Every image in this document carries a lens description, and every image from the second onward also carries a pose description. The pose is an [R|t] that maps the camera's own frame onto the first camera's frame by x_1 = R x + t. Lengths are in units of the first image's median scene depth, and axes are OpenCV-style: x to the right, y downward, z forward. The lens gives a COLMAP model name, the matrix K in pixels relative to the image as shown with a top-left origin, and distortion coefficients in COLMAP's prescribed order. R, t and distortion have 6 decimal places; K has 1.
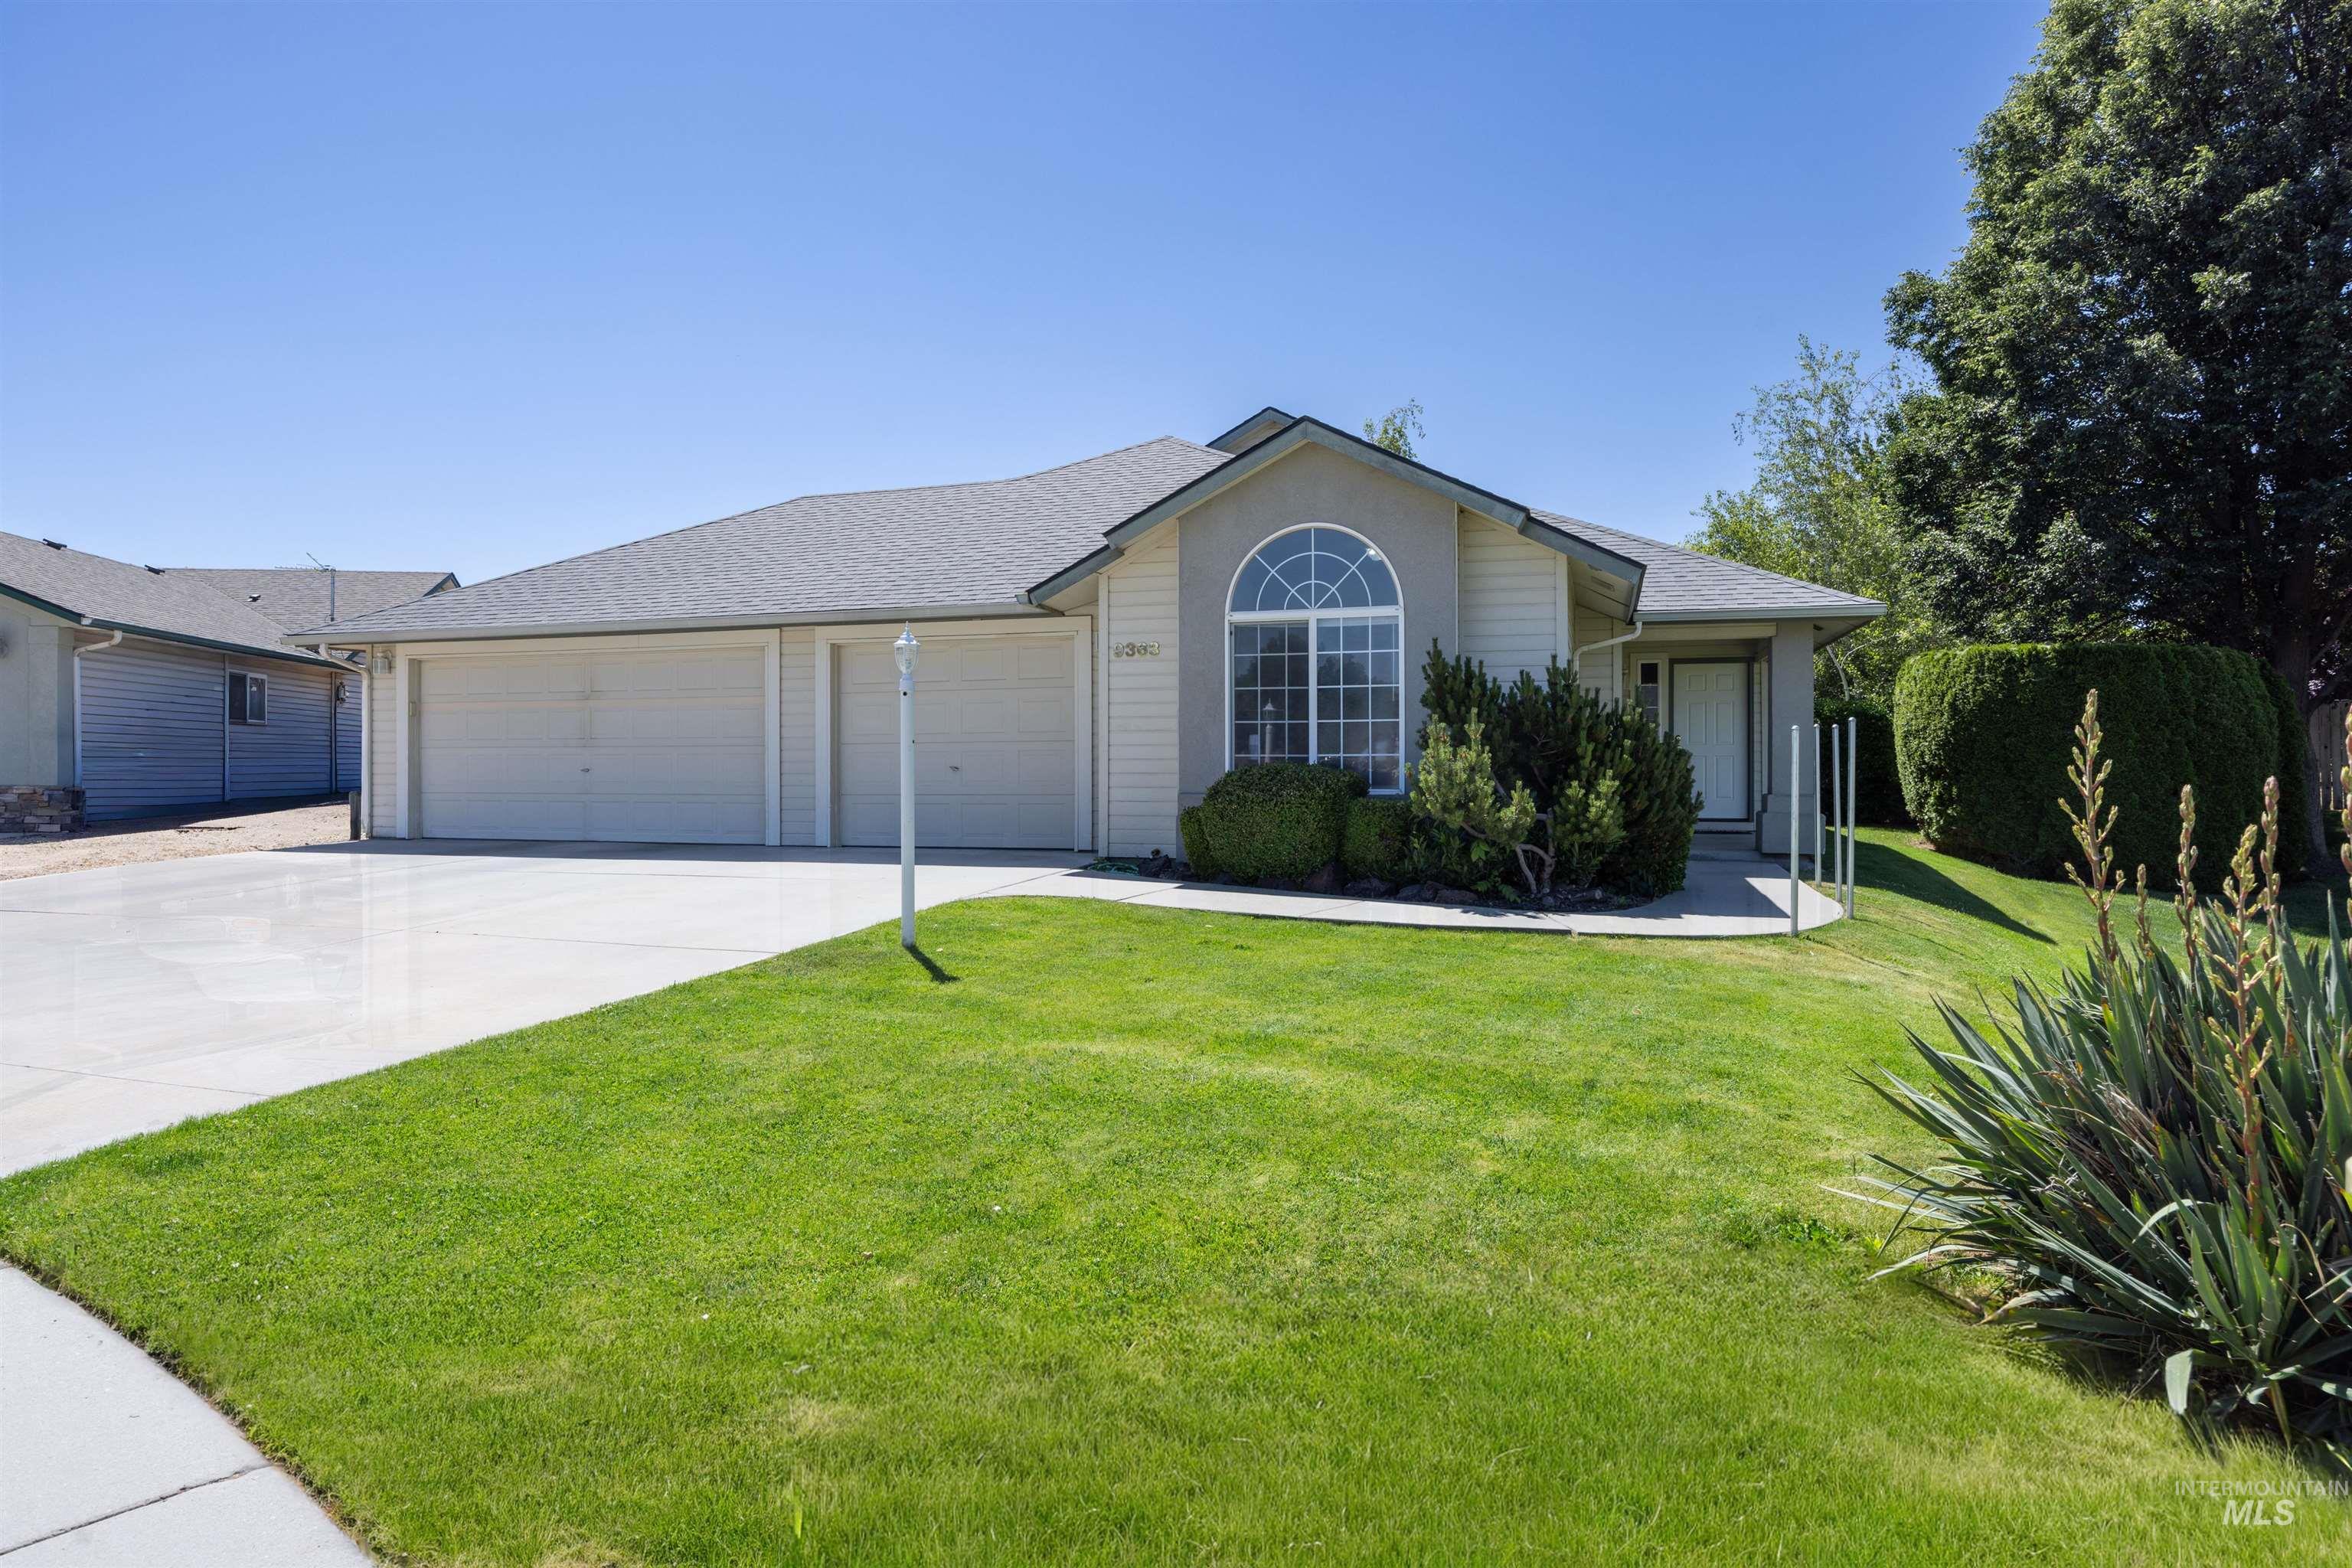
lens RADIAL K [[1418.0, 0, 1160.4], [0, 1418.0, 768.5], [0, 0, 1]] dist [-0.004192, 0.003434]
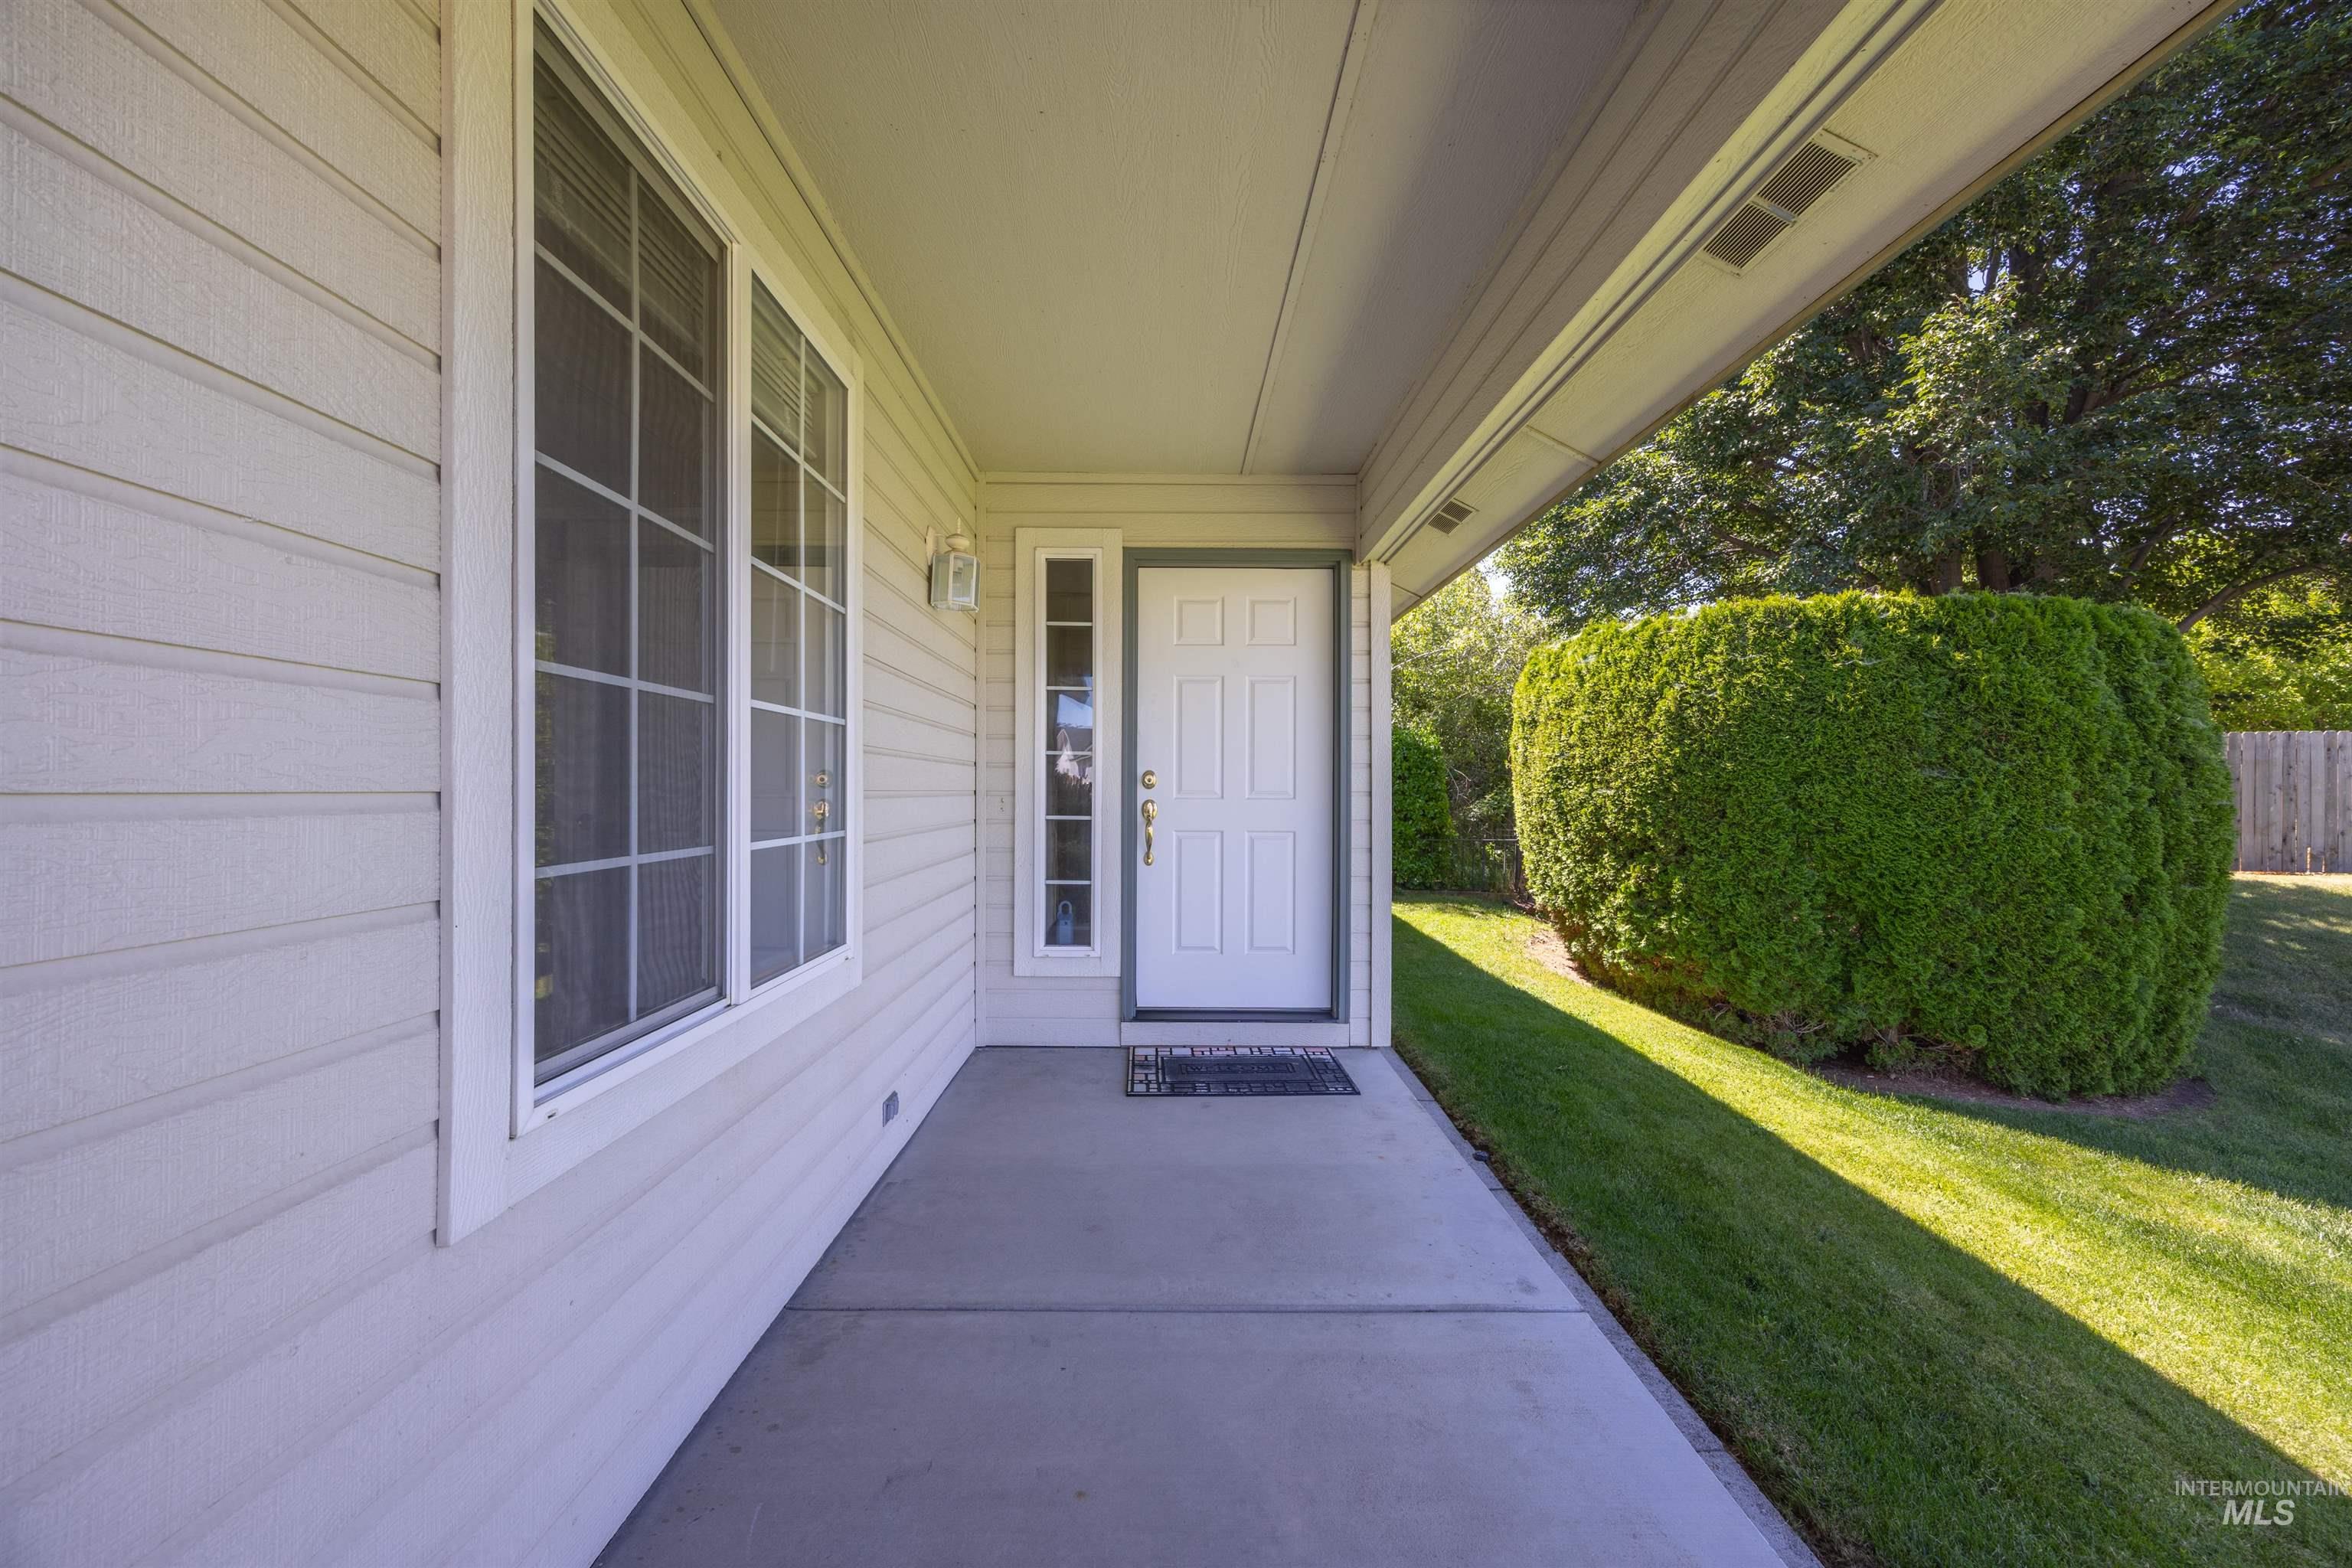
lens RADIAL K [[898.7, 0, 1167.5], [0, 898.7, 788.3], [0, 0, 1]] dist [0.002343, 0.000127]
pose [[0.950581, 0.009130, 0.310344, 0.364571], [-0.007179, 0.999947, -0.007429, -0.020005], [-0.310395, 0.004834, 0.950595, 0.954097]]
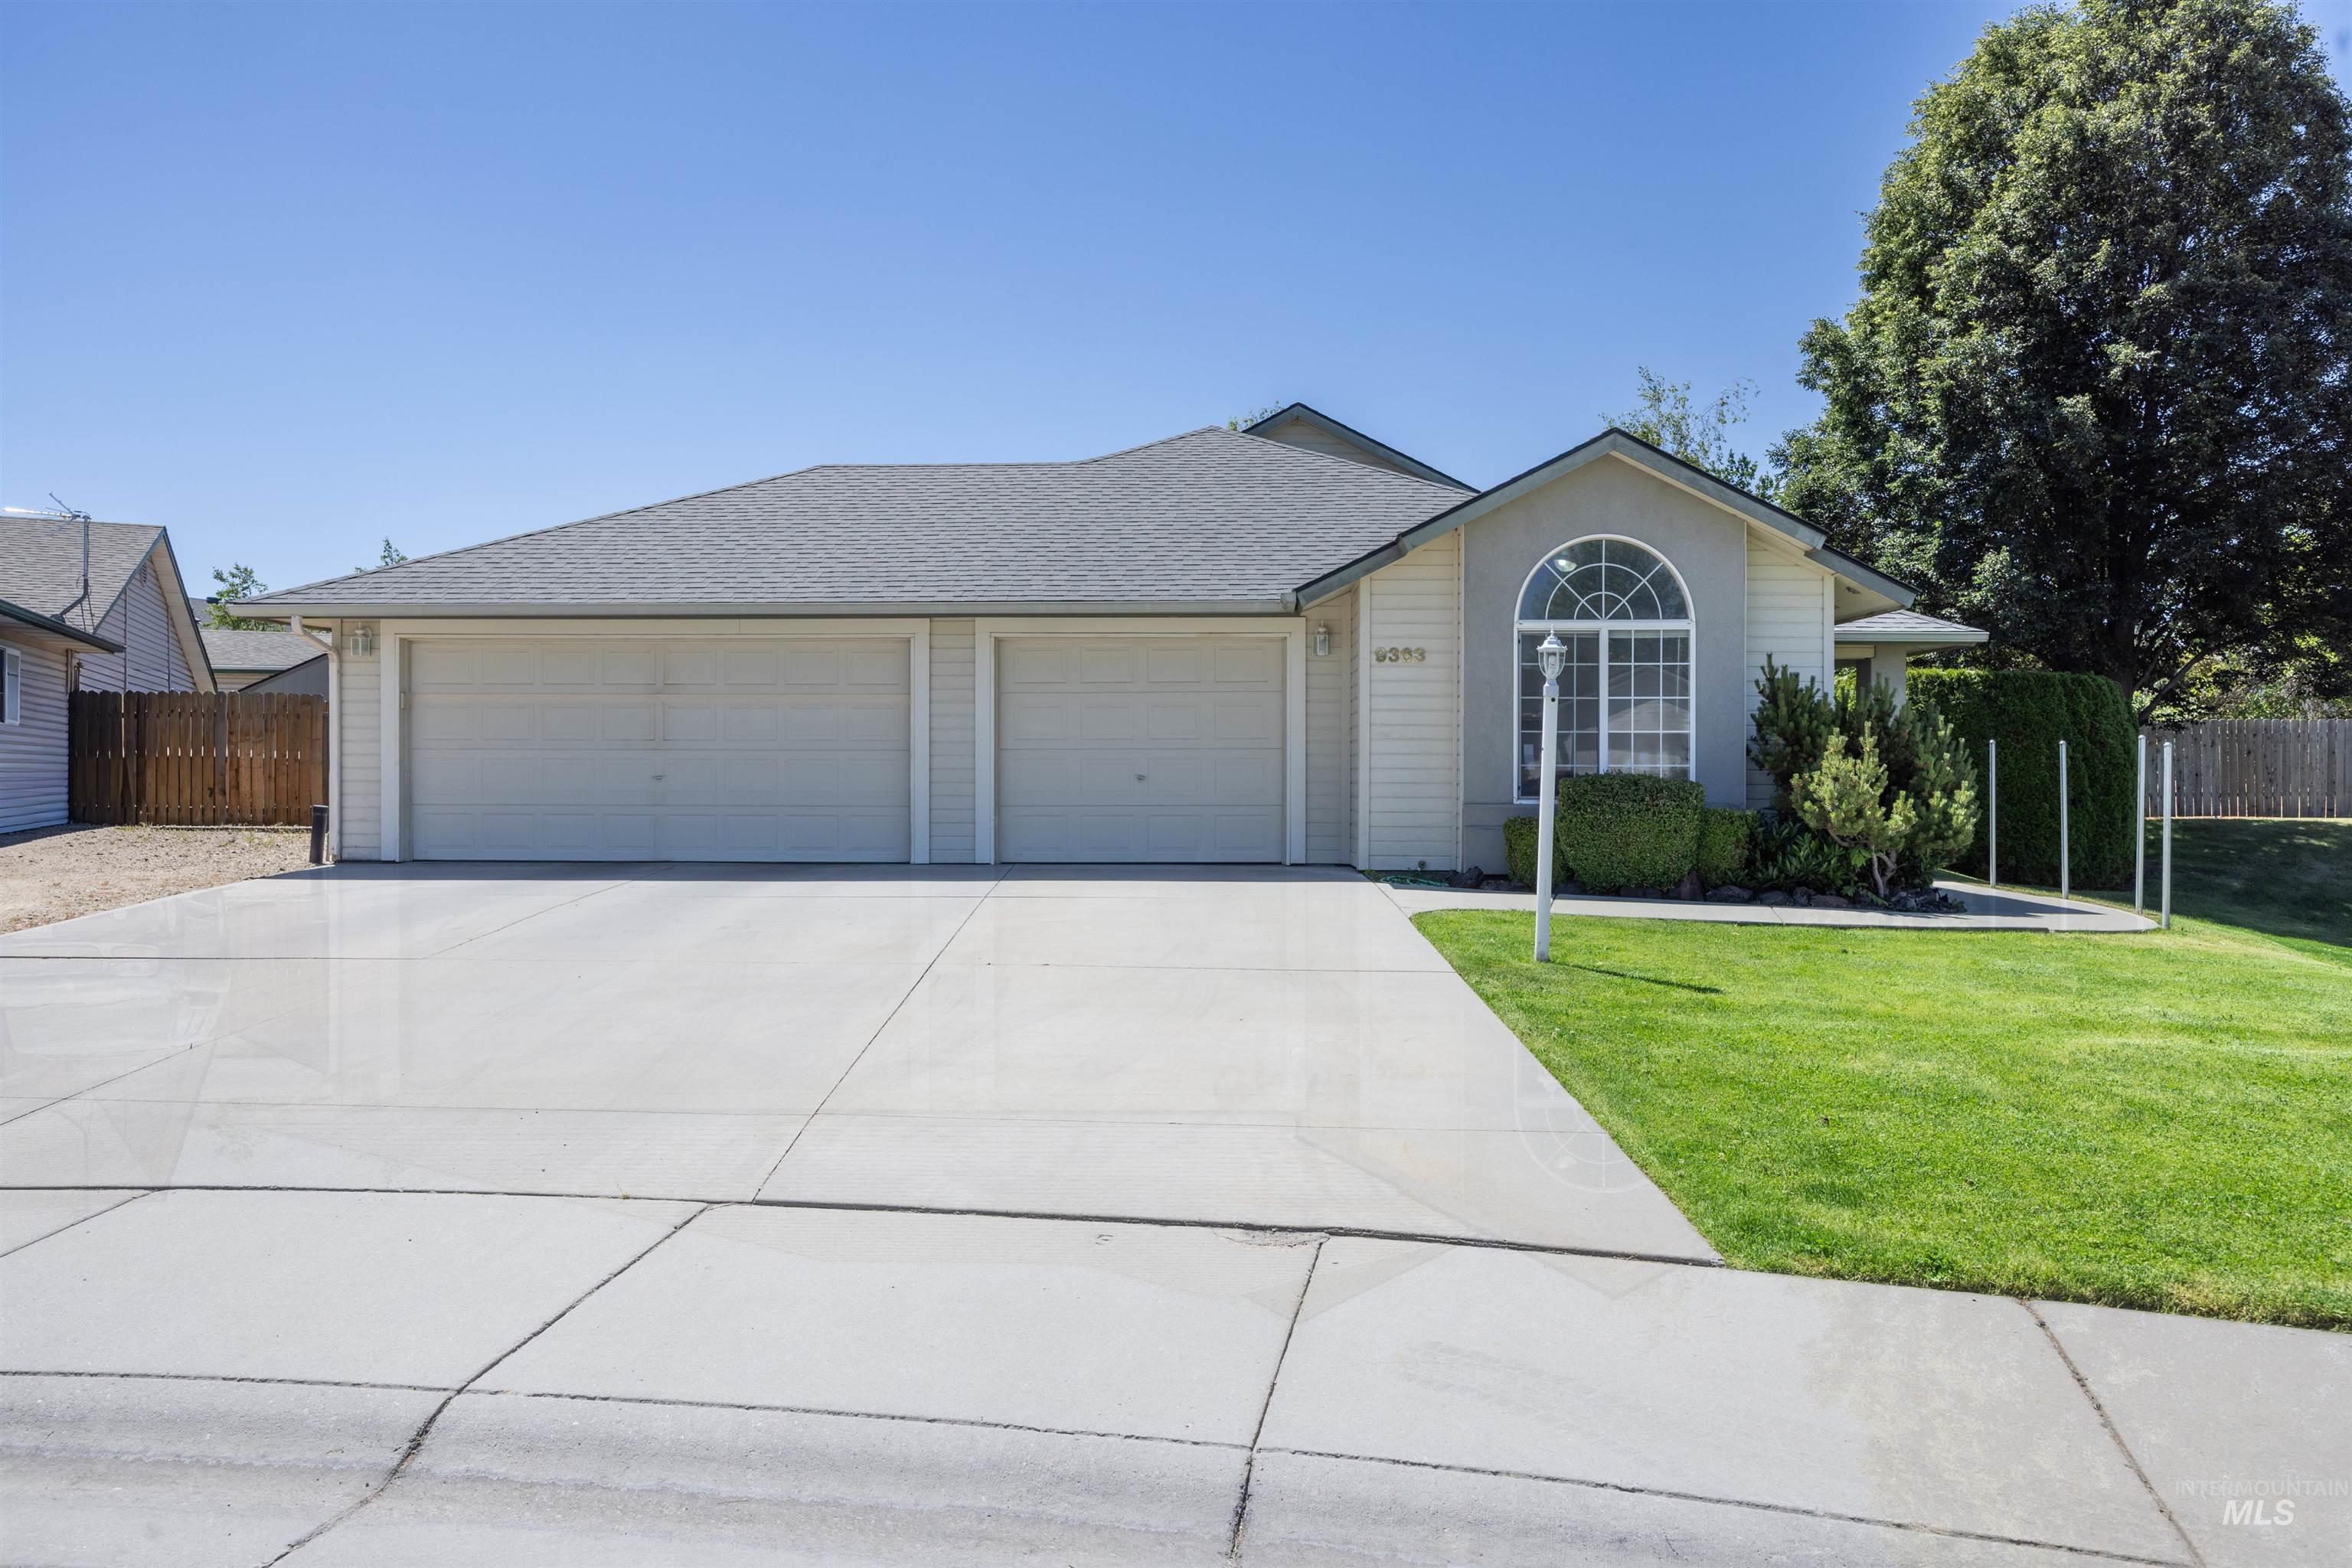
lens RADIAL K [[1528.1, 0, 1185.5], [0, 1528.1, 787.4], [0, 0, 1]] dist [0.001592, -0.005286]
pose [[0.956377, 0.002168, 0.292126, -0.384298], [-0.003674, 0.999983, 0.004606, 0.001767], [-0.292111, -0.005478, 0.956369, 0.039594]]
